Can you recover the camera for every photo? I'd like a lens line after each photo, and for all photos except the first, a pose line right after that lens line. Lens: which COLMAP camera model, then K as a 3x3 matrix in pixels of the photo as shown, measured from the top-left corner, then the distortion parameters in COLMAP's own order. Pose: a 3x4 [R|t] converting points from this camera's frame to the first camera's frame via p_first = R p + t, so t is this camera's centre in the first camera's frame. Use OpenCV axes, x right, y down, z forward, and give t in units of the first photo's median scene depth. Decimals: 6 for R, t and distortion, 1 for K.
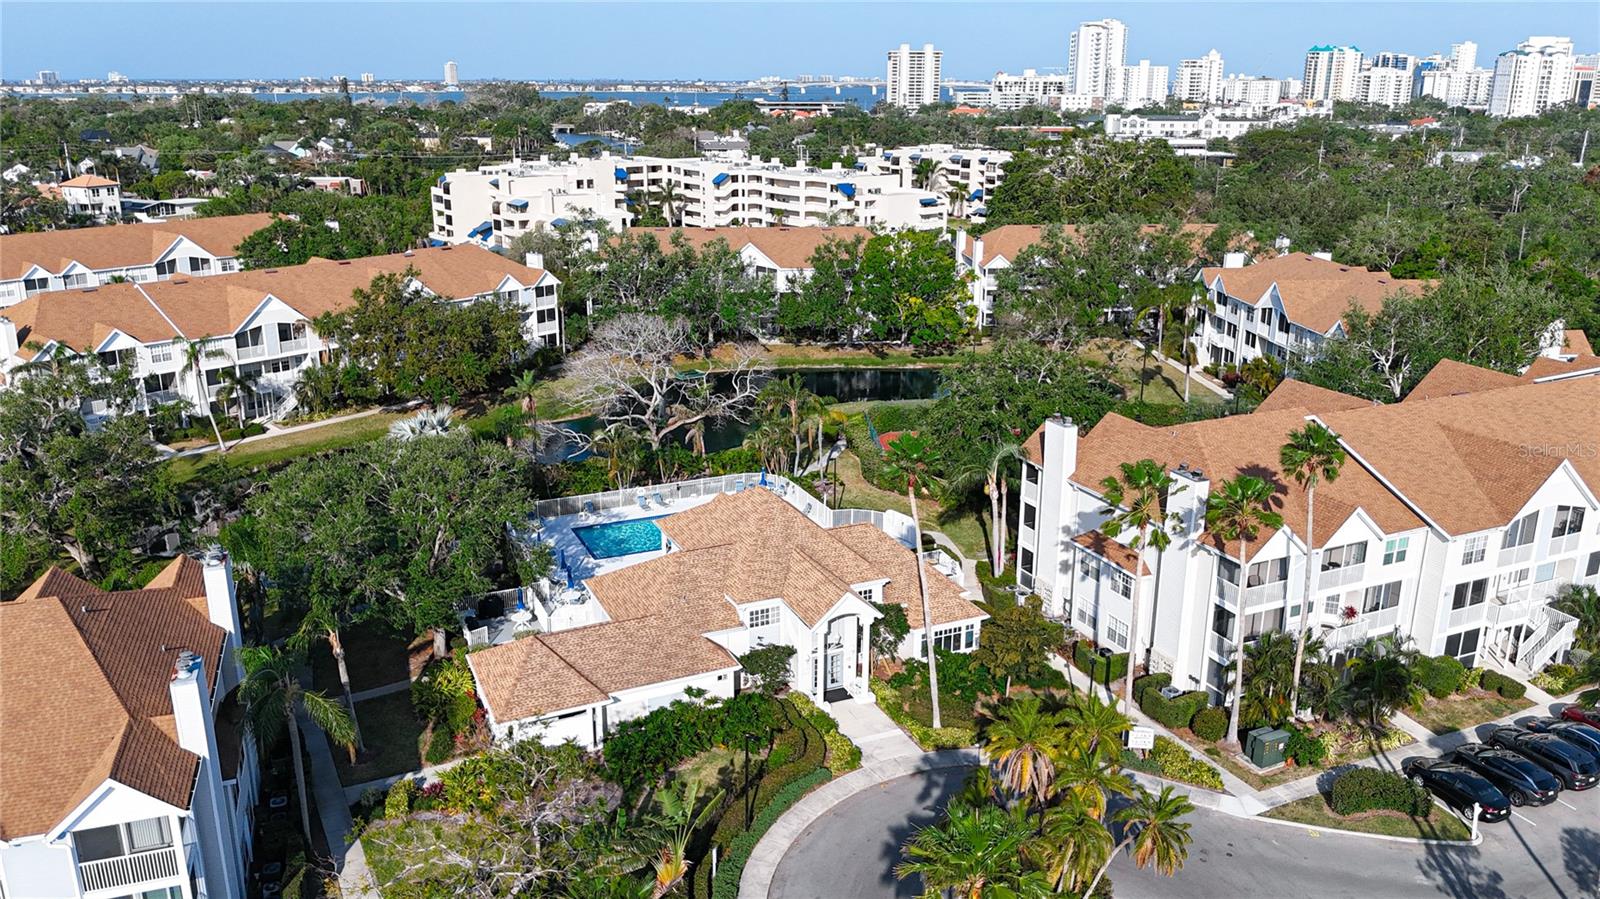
lens RADIAL K [[1206.2, 0, 800.0], [0, 1206.2, 449.5], [0, 0, 1]] dist [0.034772, -0.080162]
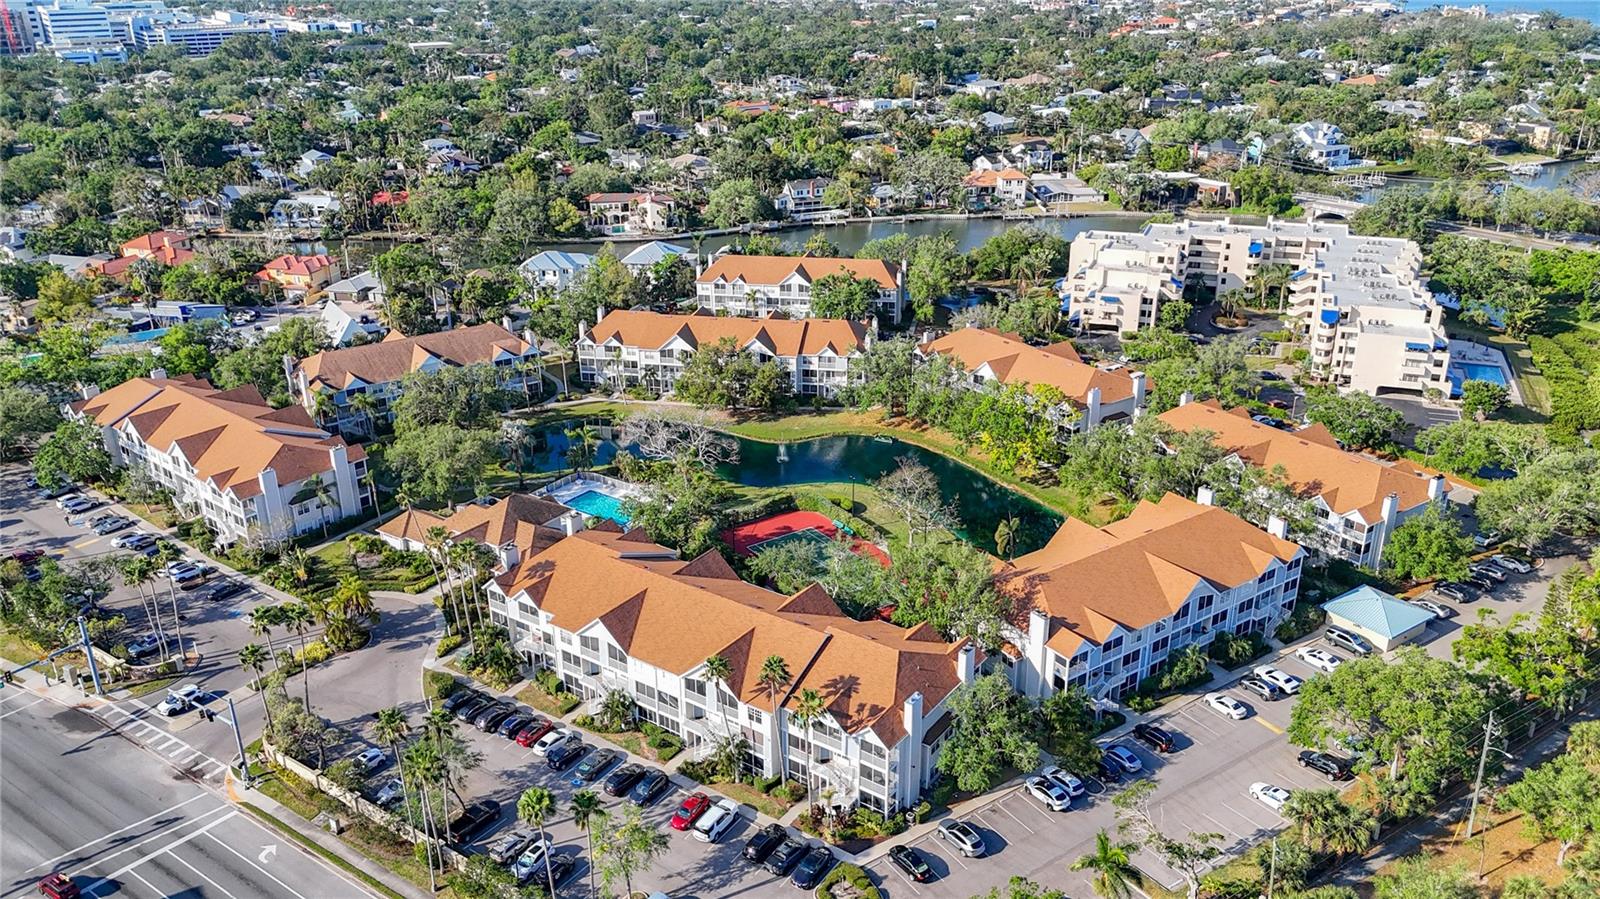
lens RADIAL K [[1196.9, 0, 800.0], [0, 1196.9, 449.5], [0, 0, 1]] dist [0.092725, -0.120864]
pose [[0.504682, 0.324458, -0.800015, 0.668122], [-0.241915, 0.942712, 0.229721, -0.231525], [0.828718, 0.077600, 0.554260, 0.042896]]
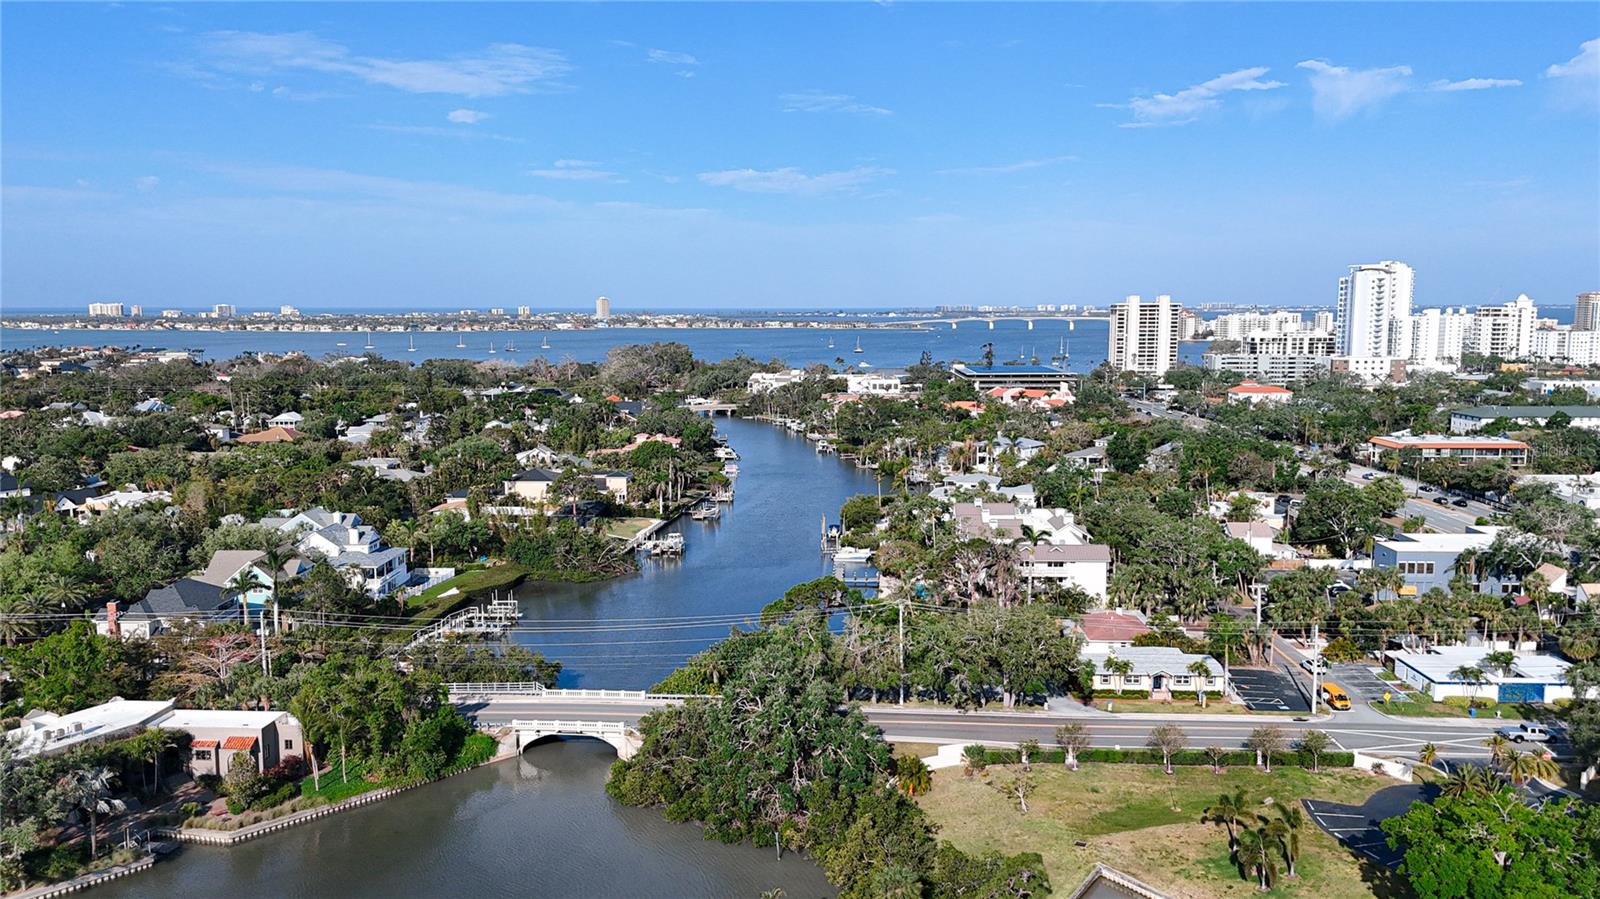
lens RADIAL K [[1196.9, 0, 800.0], [0, 1196.9, 449.5], [0, 0, 1]] dist [0.092725, -0.120864]
pose [[0.994070, 0.005736, -0.108589, -0.219573], [-0.024894, 0.984092, -0.175909, -0.376477], [0.105852, 0.177569, 0.978399, 0.888399]]
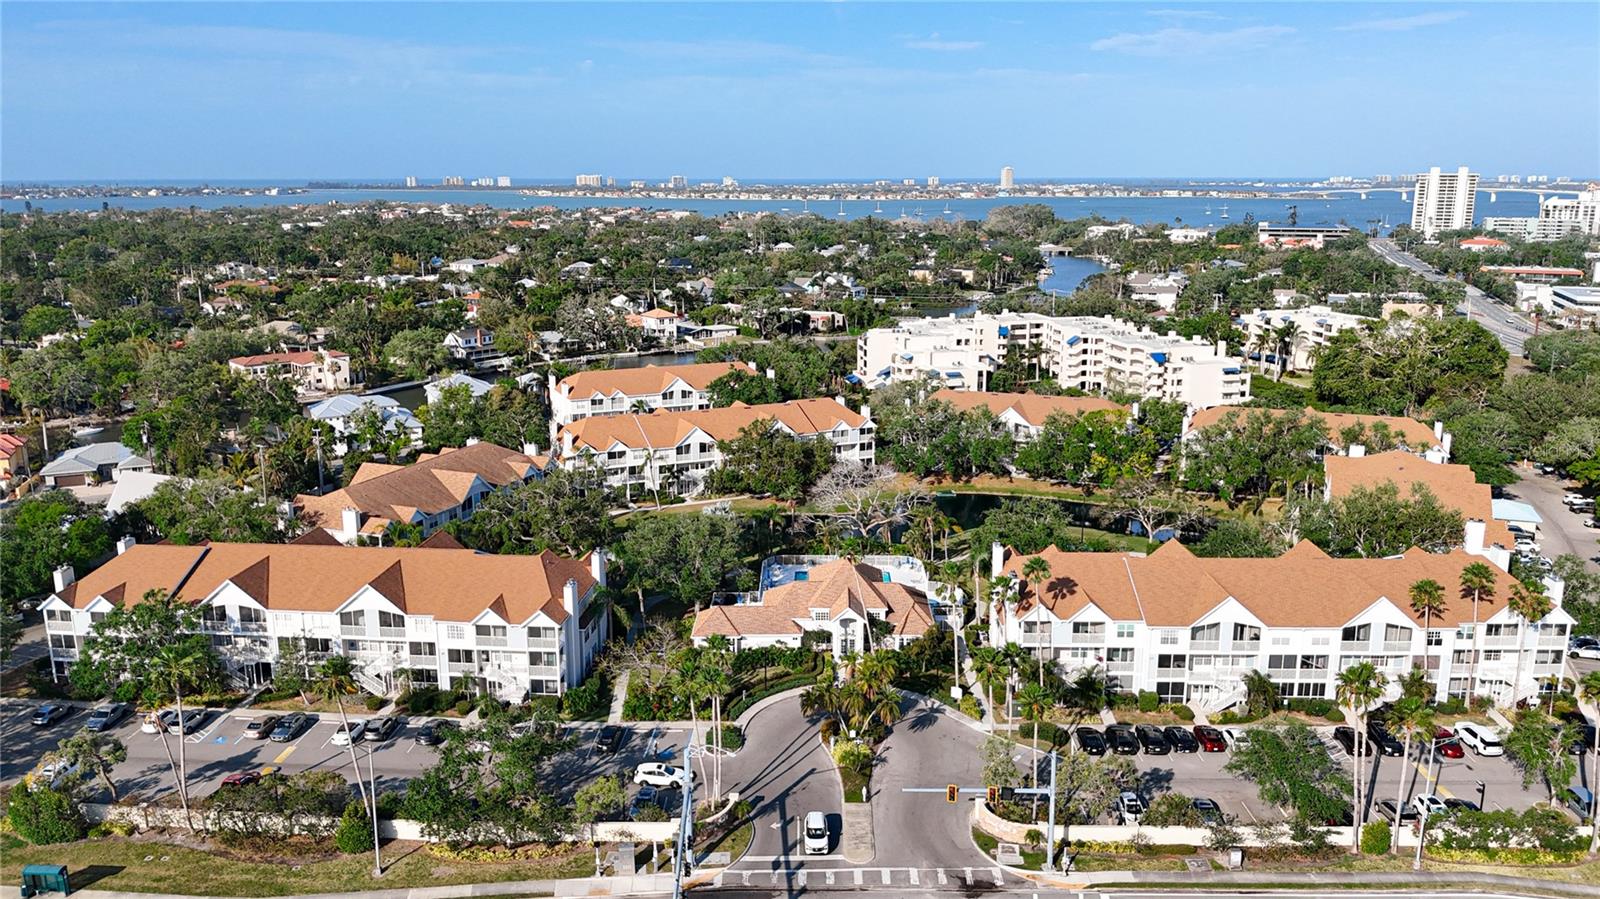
lens RADIAL K [[1196.9, 0, 800.0], [0, 1196.9, 449.5], [0, 0, 1]] dist [0.092725, -0.120864]
pose [[0.904151, 0.089255, -0.417785, 0.228521], [-0.120476, 0.991511, -0.048905, -0.013088], [0.409874, 0.094550, 0.907229, -0.280446]]
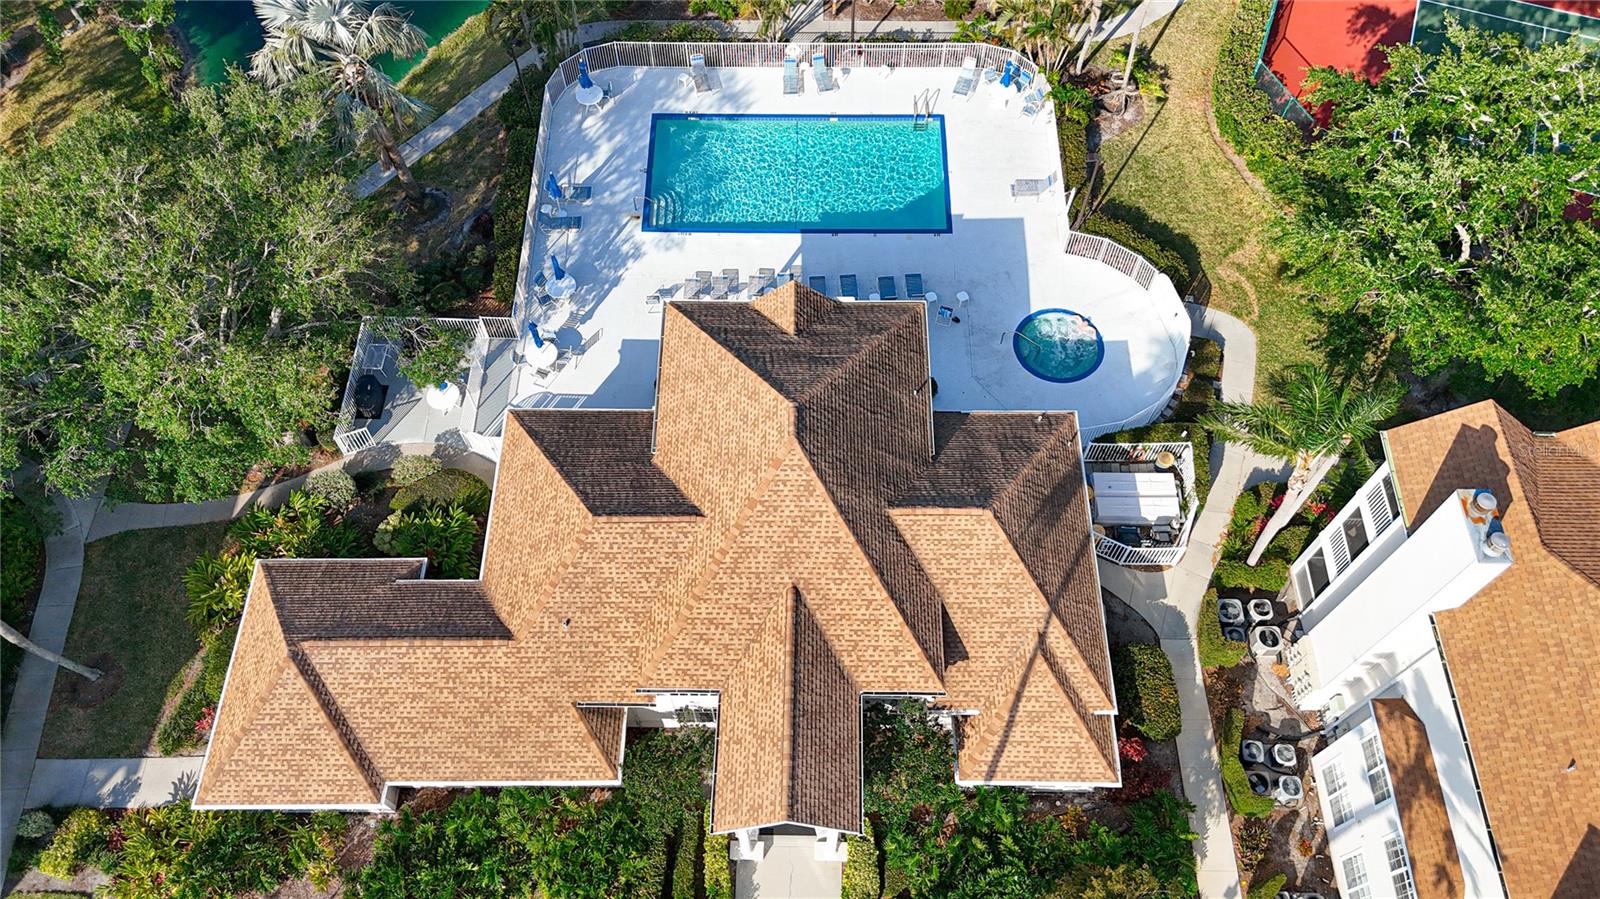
lens RADIAL K [[1196.9, 0, 800.0], [0, 1196.9, 449.5], [0, 0, 1]] dist [0.092725, -0.120864]
pose [[0.907010, 0.362839, -0.213730, 0.026915], [-0.117593, 0.705583, 0.698802, -0.097533], [0.404357, -0.608687, 0.682638, 0.200932]]
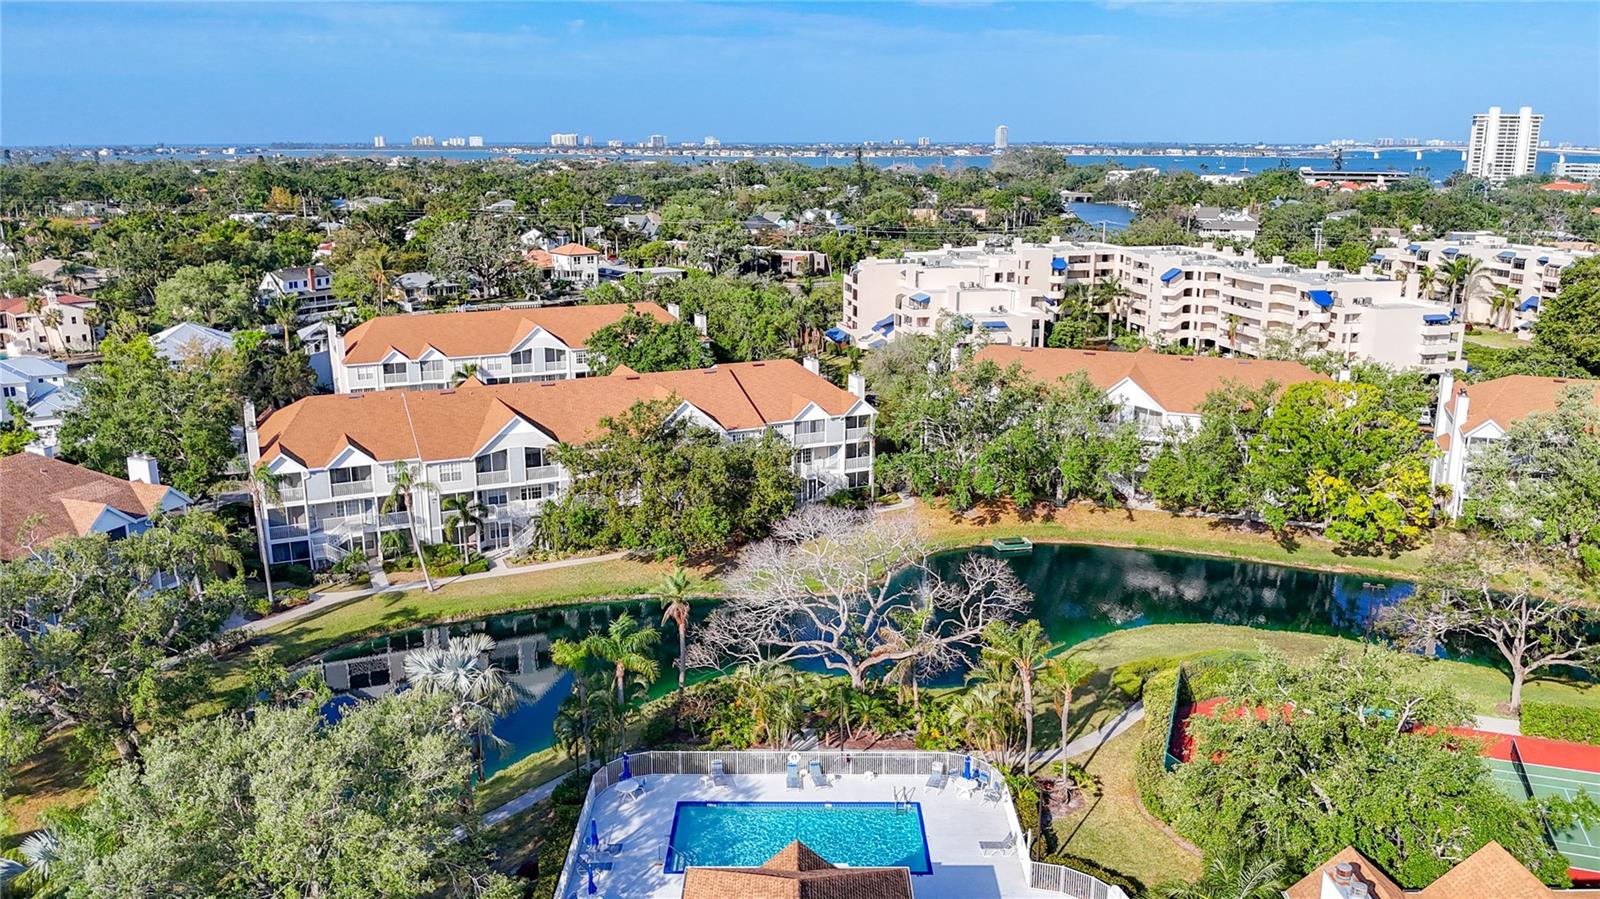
lens RADIAL K [[1225.9, 0, 800.0], [0, 1225.9, 449.5], [0, 0, 1]] dist [0.044404, -0.133296]
pose [[0.908725, 0.098079, -0.405709, 0.062637], [-0.119087, 0.992522, -0.026797, -0.052999], [0.400047, 0.072666, 0.913610, 0.129908]]
